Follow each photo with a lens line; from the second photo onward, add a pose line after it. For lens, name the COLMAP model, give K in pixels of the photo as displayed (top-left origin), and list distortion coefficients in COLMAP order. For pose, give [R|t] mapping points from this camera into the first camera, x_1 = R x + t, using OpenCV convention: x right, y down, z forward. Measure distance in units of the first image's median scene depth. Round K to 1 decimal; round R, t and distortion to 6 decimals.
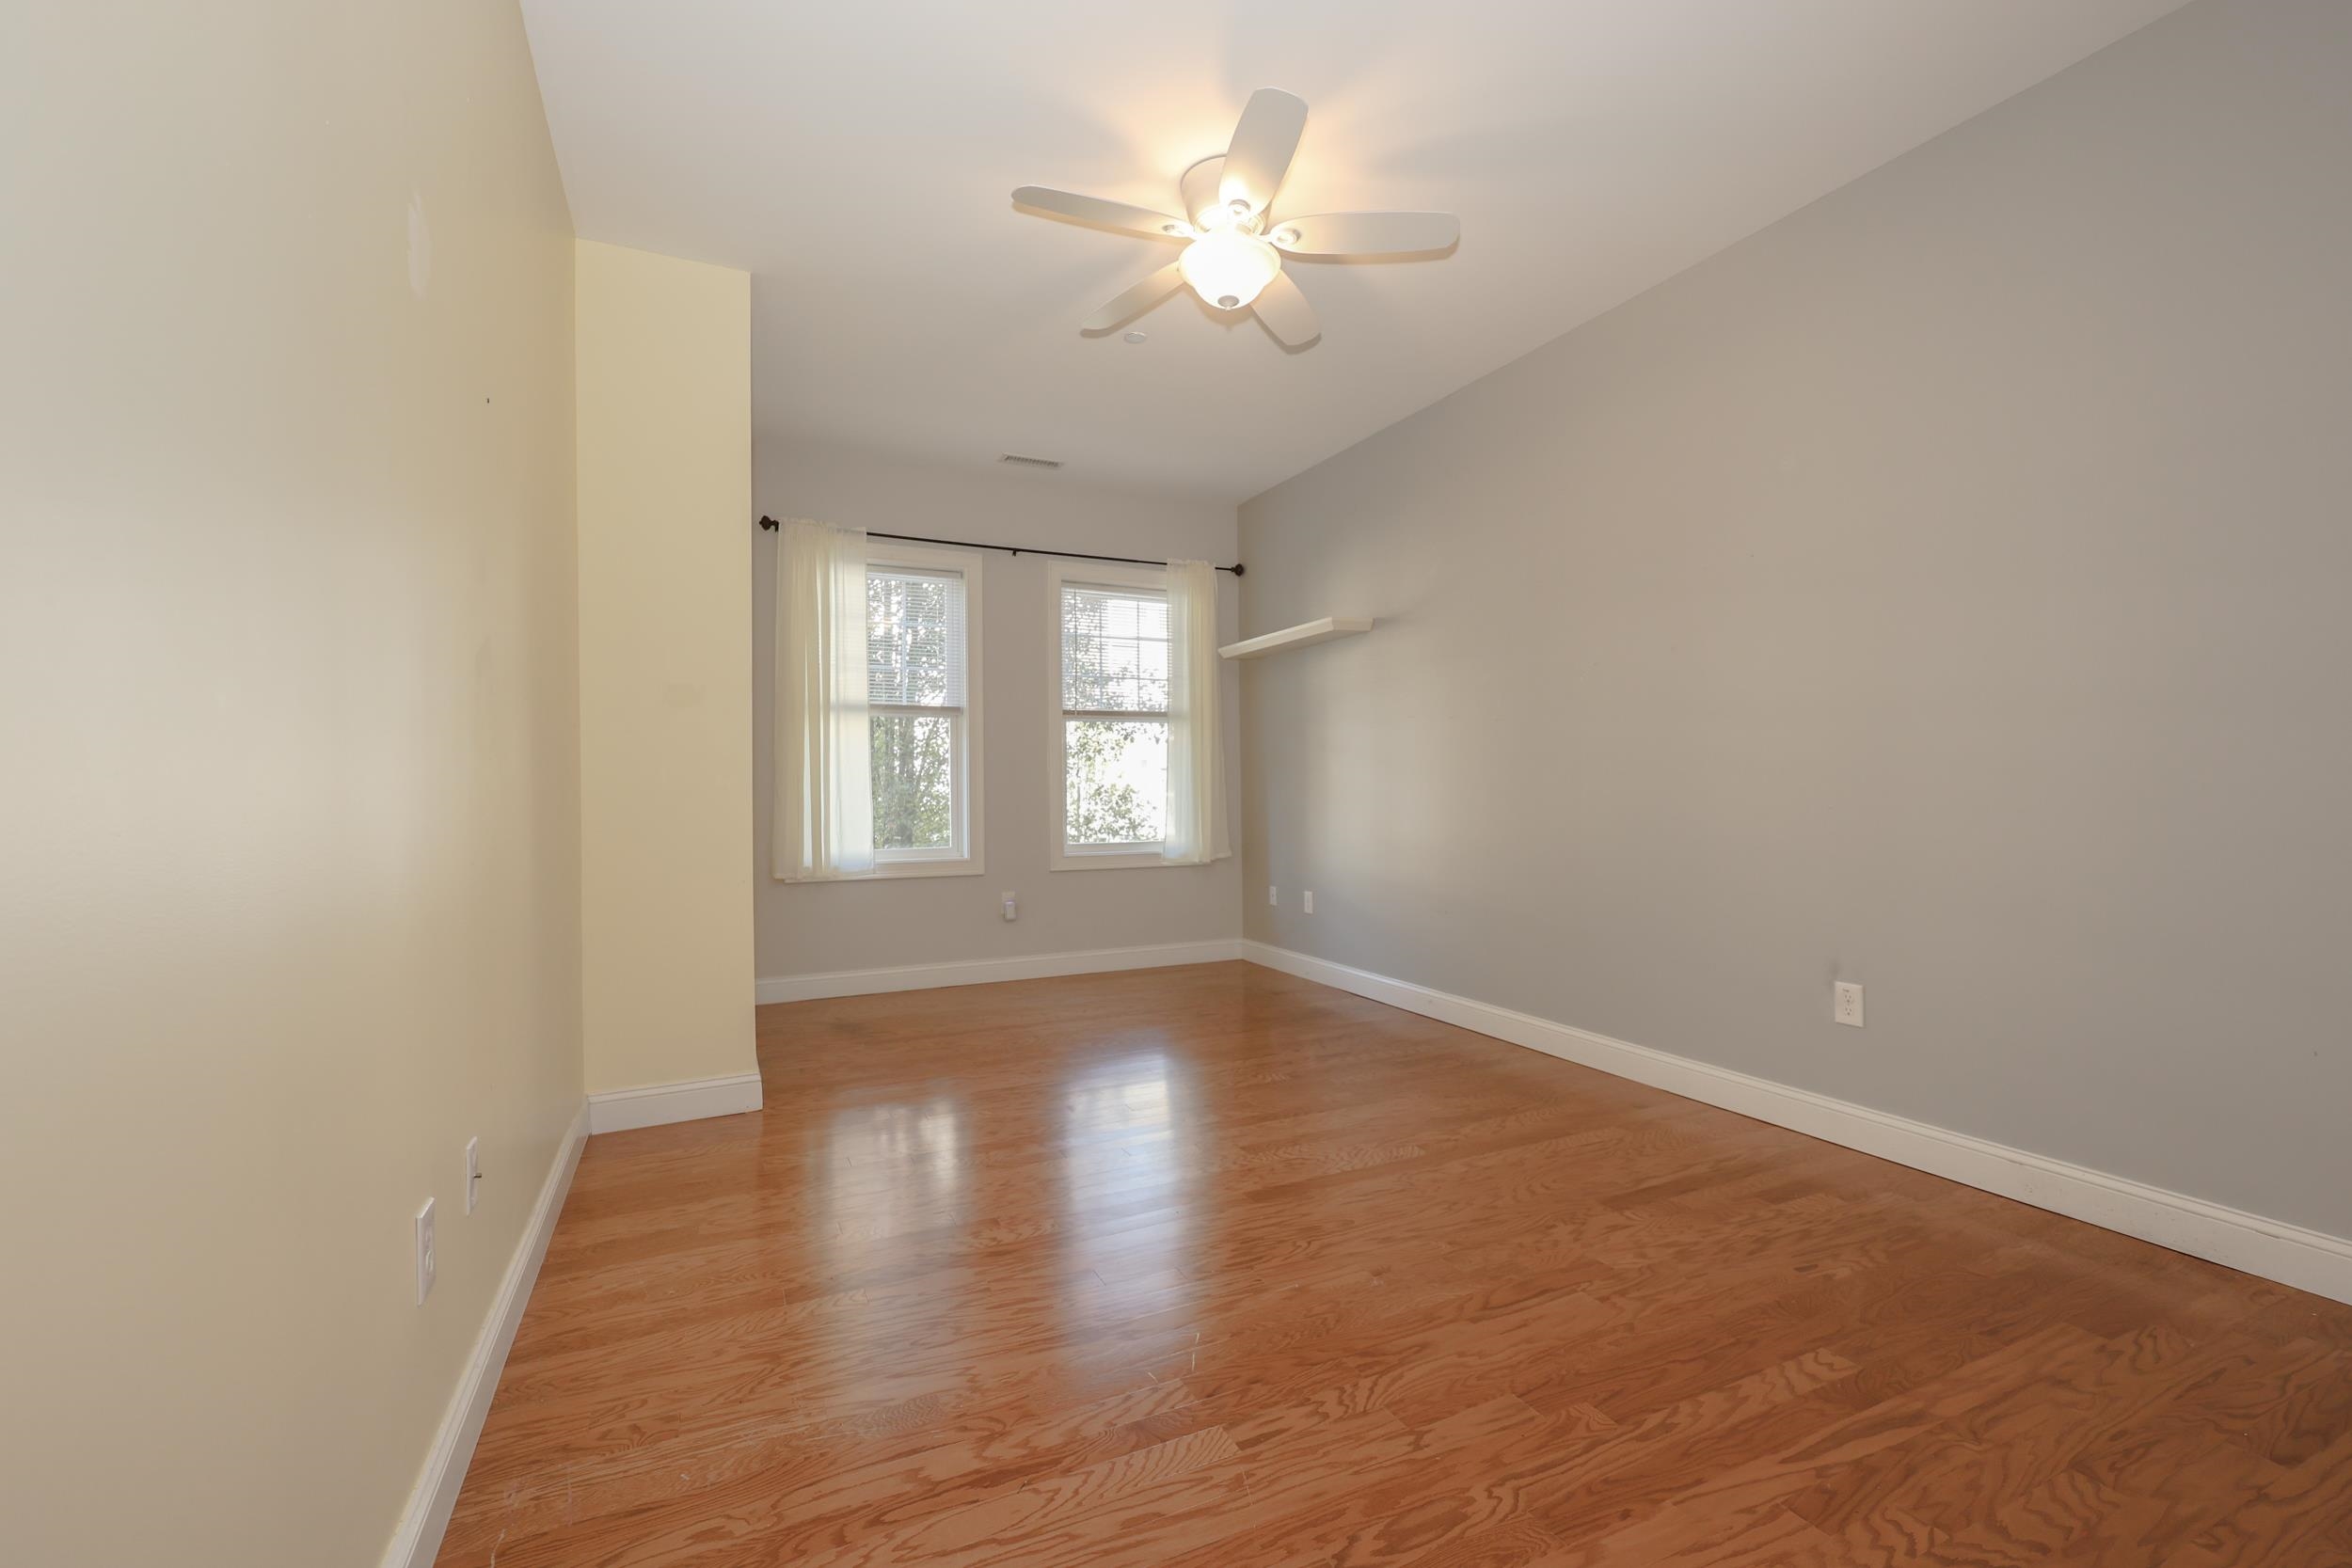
lens RADIAL K [[949.7, 0, 1176.8], [0, 949.7, 788.8], [0, 0, 1]] dist [0.001277, 0.000037]
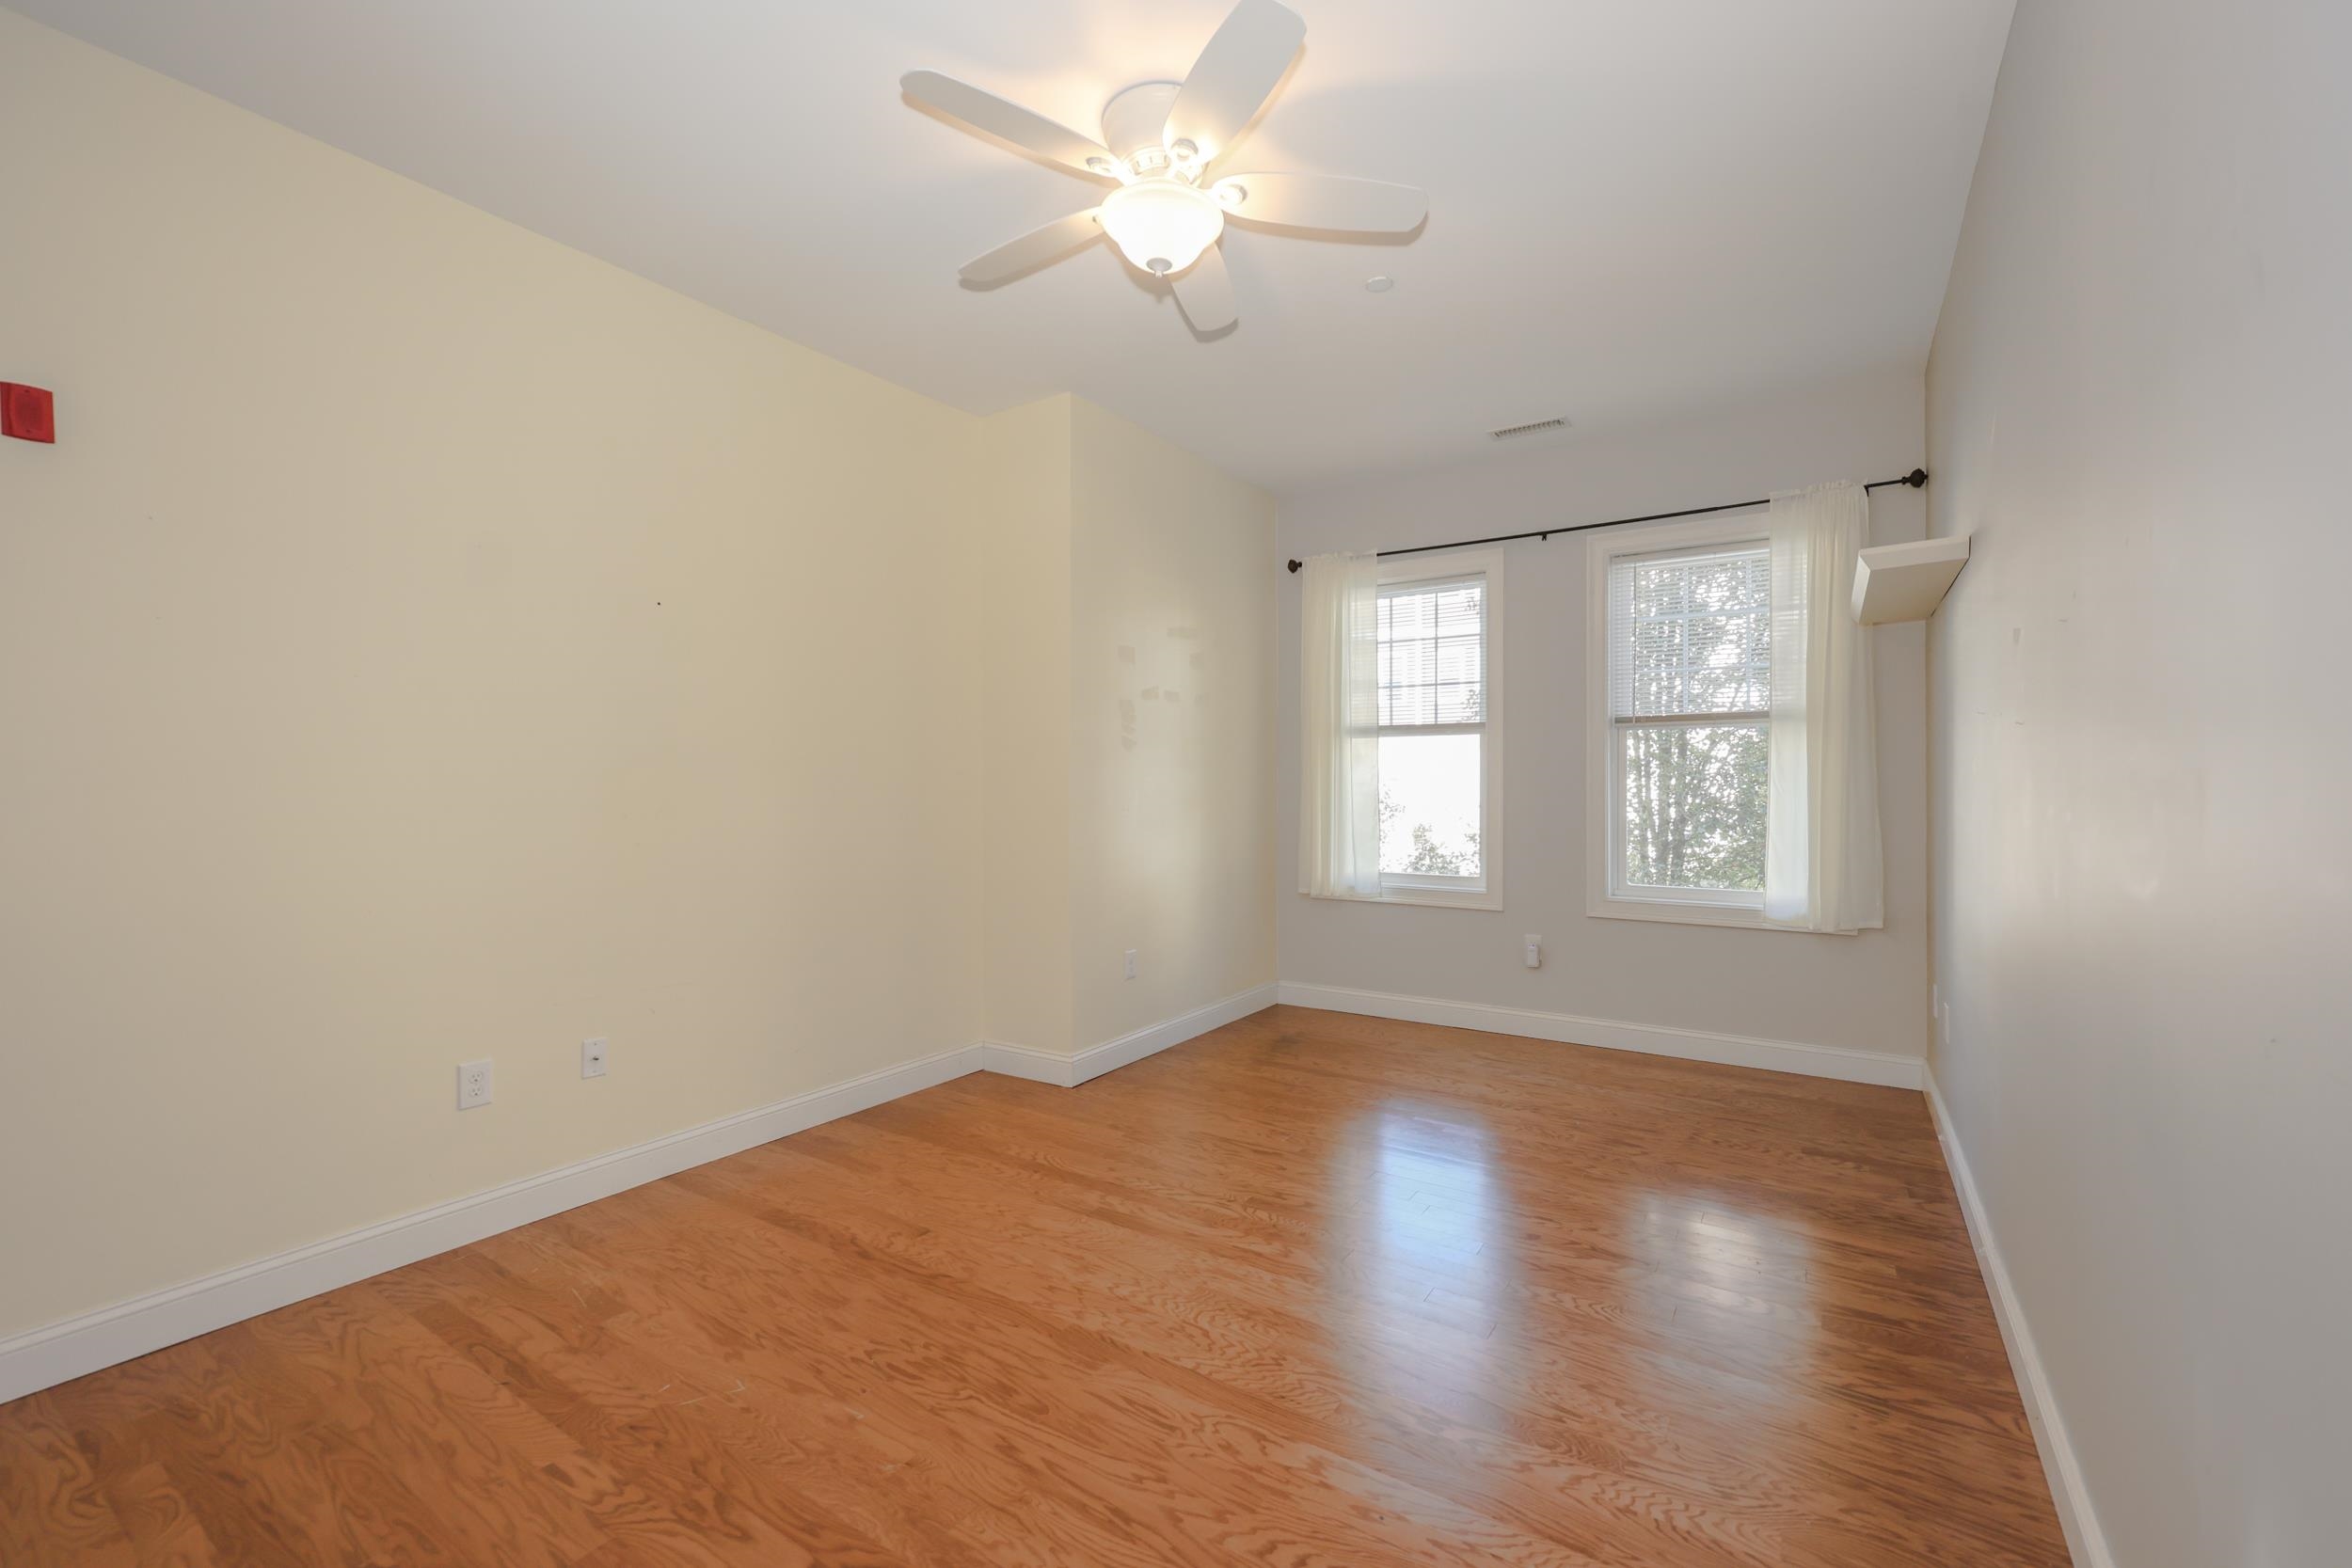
lens RADIAL K [[943.1, 0, 1176.0], [0, 943.1, 784.0], [0, 0, 1]] dist [0.000243, -0.000026]
pose [[0.542307, 0.004611, -0.840168, 0.961069], [-0.004230, 0.999987, 0.002757, -0.075260], [0.840170, 0.002059, 0.542319, 0.707931]]
